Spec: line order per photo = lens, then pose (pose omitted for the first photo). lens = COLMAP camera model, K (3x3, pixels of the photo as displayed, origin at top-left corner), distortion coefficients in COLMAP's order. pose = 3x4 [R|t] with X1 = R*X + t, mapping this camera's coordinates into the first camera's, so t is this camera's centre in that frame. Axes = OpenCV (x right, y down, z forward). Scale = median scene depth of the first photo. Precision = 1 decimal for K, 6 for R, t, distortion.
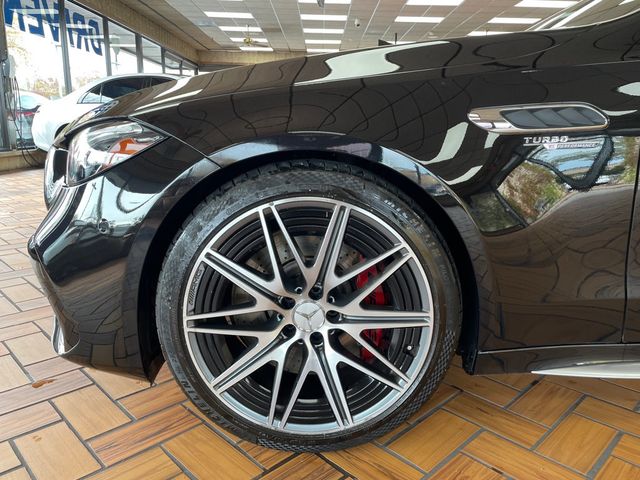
lens RADIAL K [[485.7, 0, 320.0], [0, 485.7, 240.0], [0, 0, 1]] dist [0.081553, -0.091075]
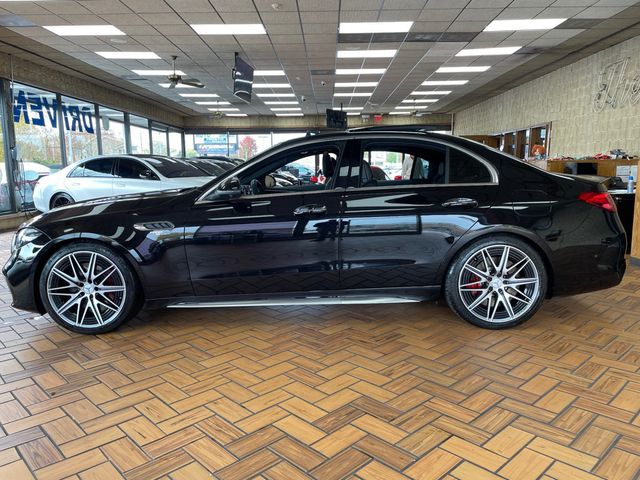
lens RADIAL K [[485.7, 0, 320.0], [0, 485.7, 240.0], [0, 0, 1]] dist [0.081553, -0.091075]
pose [[0.999529, -0.024060, -0.019049, 1.527077], [0.022400, 0.996297, -0.083012, 0.139899], [0.020975, 0.082546, 0.996366, -2.137607]]
